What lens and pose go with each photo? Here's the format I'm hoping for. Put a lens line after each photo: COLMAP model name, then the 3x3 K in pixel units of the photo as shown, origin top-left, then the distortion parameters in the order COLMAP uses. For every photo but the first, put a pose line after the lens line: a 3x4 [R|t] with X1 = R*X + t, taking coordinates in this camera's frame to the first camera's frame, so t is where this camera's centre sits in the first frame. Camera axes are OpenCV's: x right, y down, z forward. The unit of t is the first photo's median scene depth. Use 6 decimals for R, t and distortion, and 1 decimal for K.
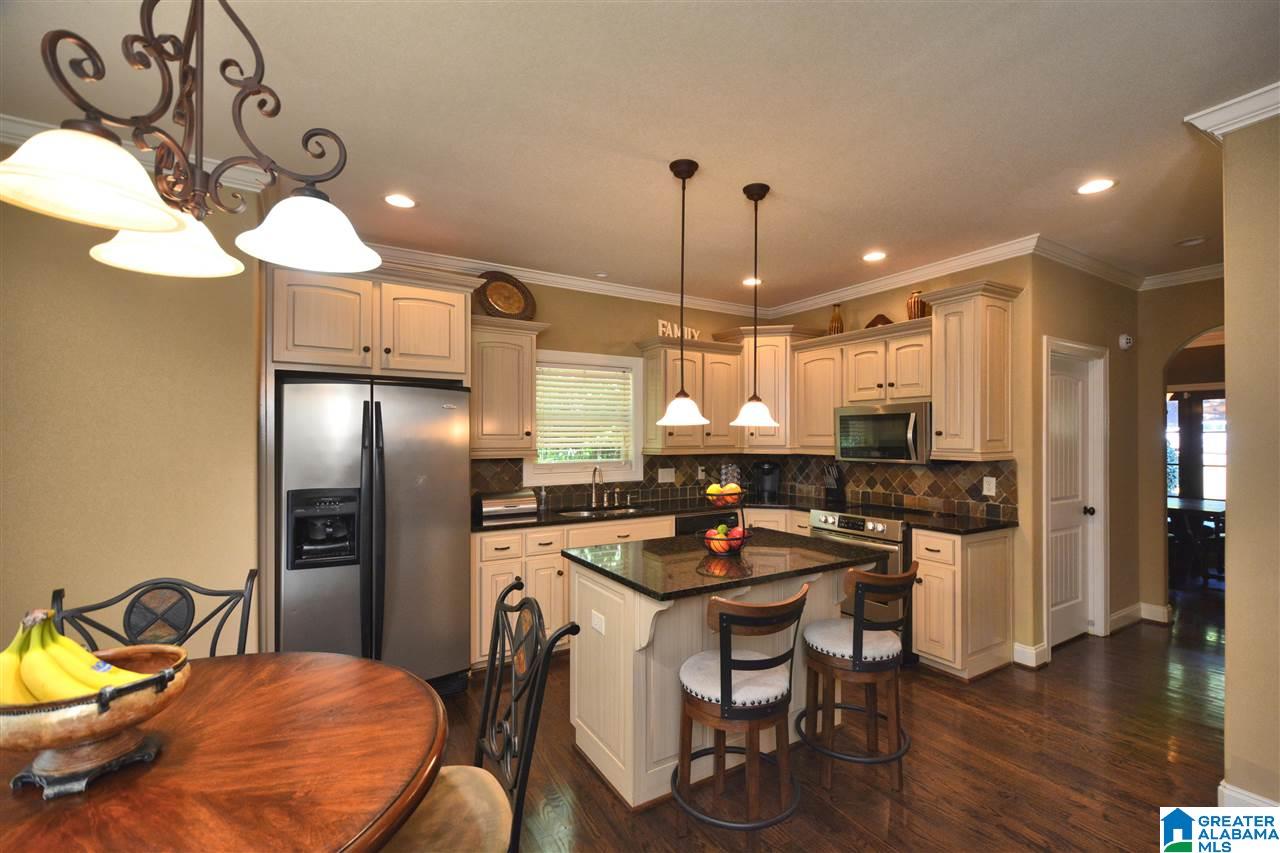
lens RADIAL K [[559.4, 0, 671.1], [0, 559.4, 432.1], [0, 0, 1]] dist [0.005408, -0.000426]
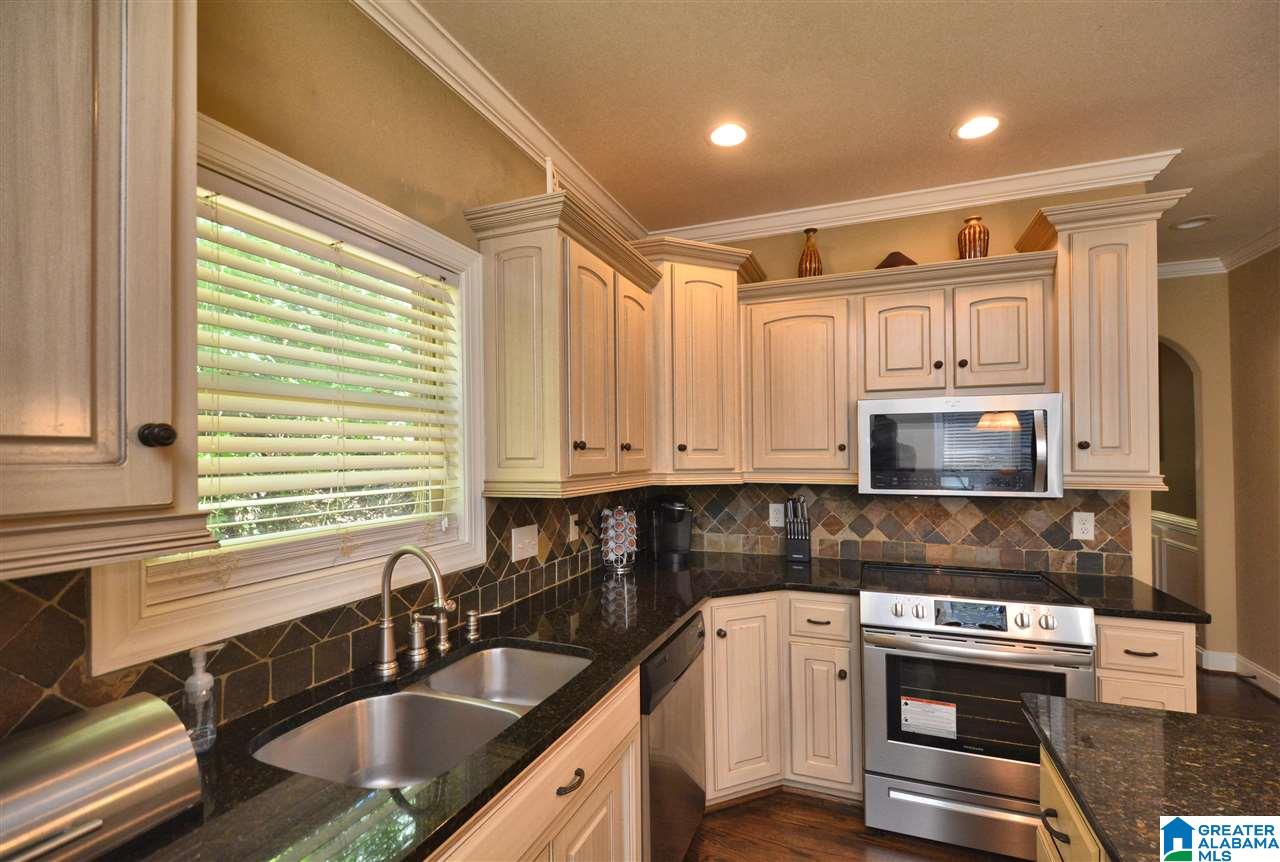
lens RADIAL K [[561.7, 0, 647.8], [0, 561.7, 453.1], [0, 0, 1]] dist [0.004552, 0.000199]
pose [[0.809111, -0.001962, 0.587652, -0.205180], [-0.000781, 0.999990, 0.004414, 0.006976], [-0.587655, -0.004031, 0.809102, 0.653374]]
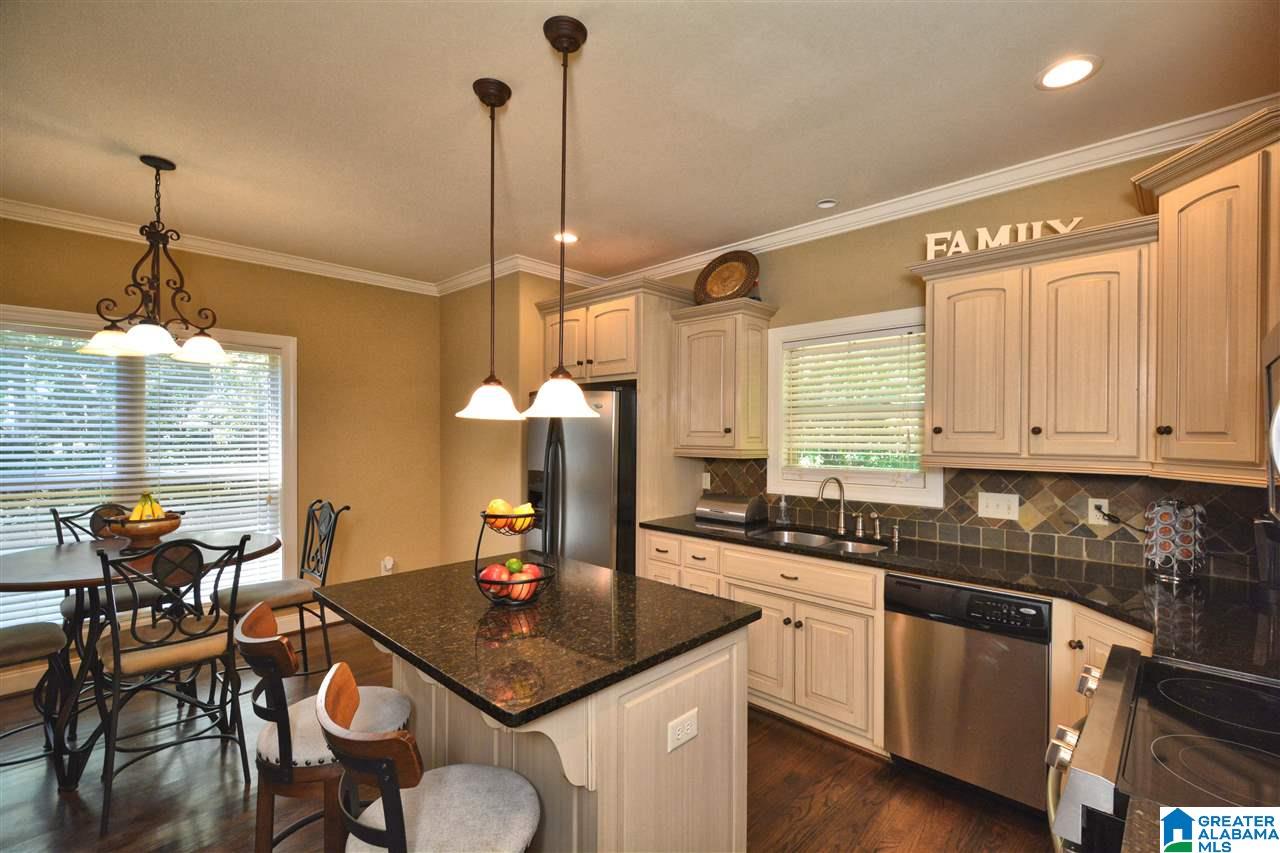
lens RADIAL K [[559.4, 0, 648.3], [0, 559.4, 431.5], [0, 0, 1]] dist [0.005408, -0.000426]
pose [[0.237510, -0.002866, -0.971381, 0.489083], [0.002464, 0.999994, -0.002348, 0.005562], [0.971382, -0.001836, 0.237516, 0.591795]]
